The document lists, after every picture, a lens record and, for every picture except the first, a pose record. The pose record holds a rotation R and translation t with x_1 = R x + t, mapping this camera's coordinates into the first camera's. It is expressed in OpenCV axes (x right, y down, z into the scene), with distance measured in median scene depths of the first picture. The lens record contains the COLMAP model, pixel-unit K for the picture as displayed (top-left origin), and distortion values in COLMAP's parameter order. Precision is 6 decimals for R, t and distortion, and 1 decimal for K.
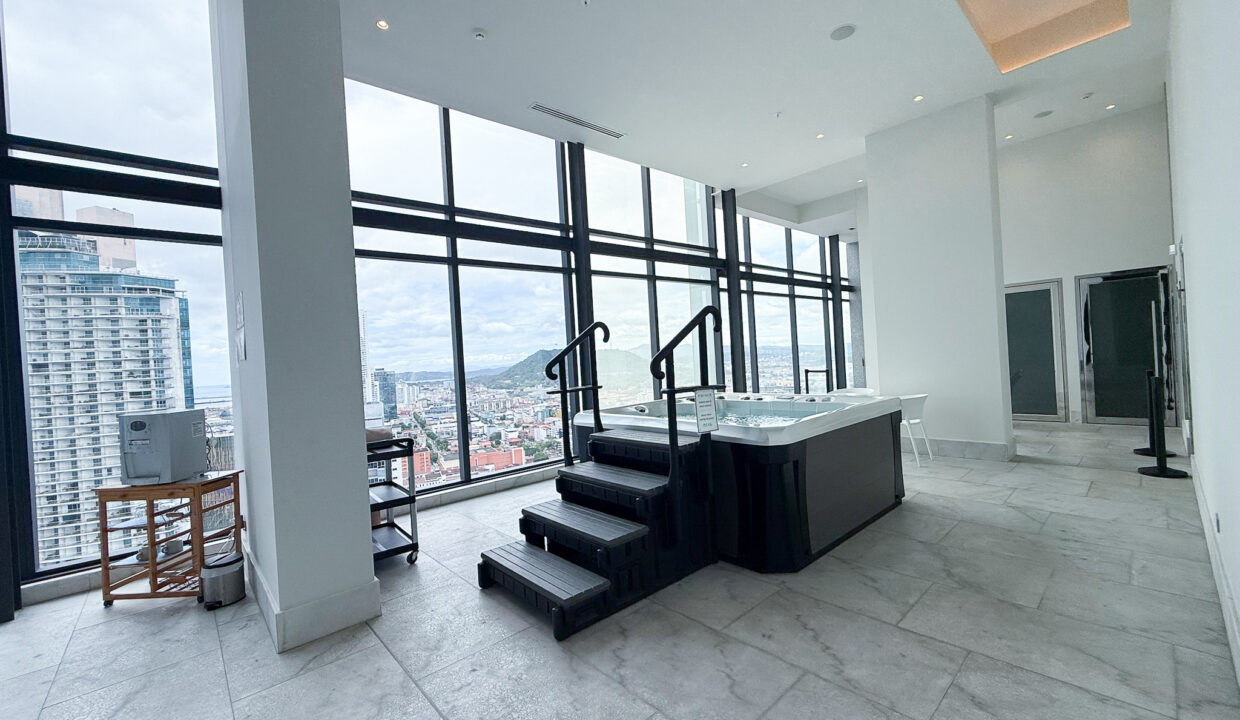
lens RADIAL K [[501.1, 0, 620.0], [0, 501.1, 360.0], [0, 0, 1]] dist [-0.000329, -0.000164]
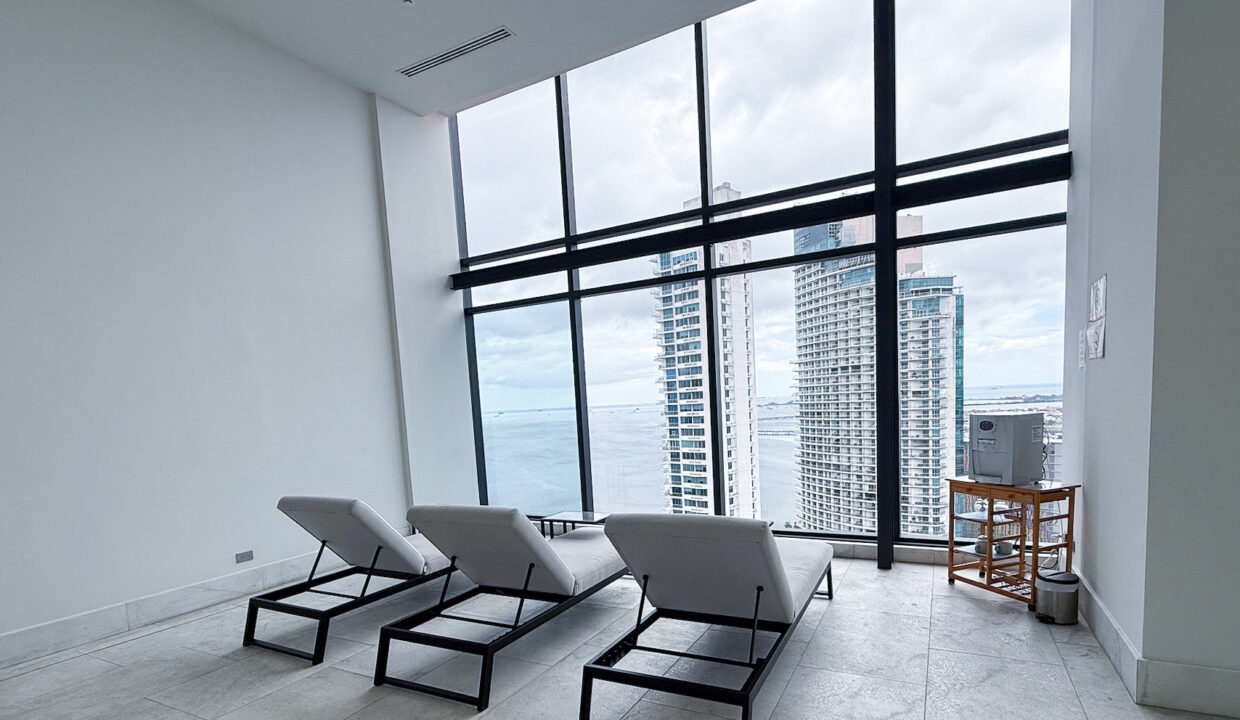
lens RADIAL K [[585.0, 0, 624.6], [0, 585.0, 457.9], [0, 0, 1]] dist [0.000492, 0.000357]
pose [[0.344978, 0.133947, -0.929004, -0.074990], [0.025100, 0.988094, 0.151788, -0.002694], [0.938275, -0.075681, 0.337509, -0.086634]]
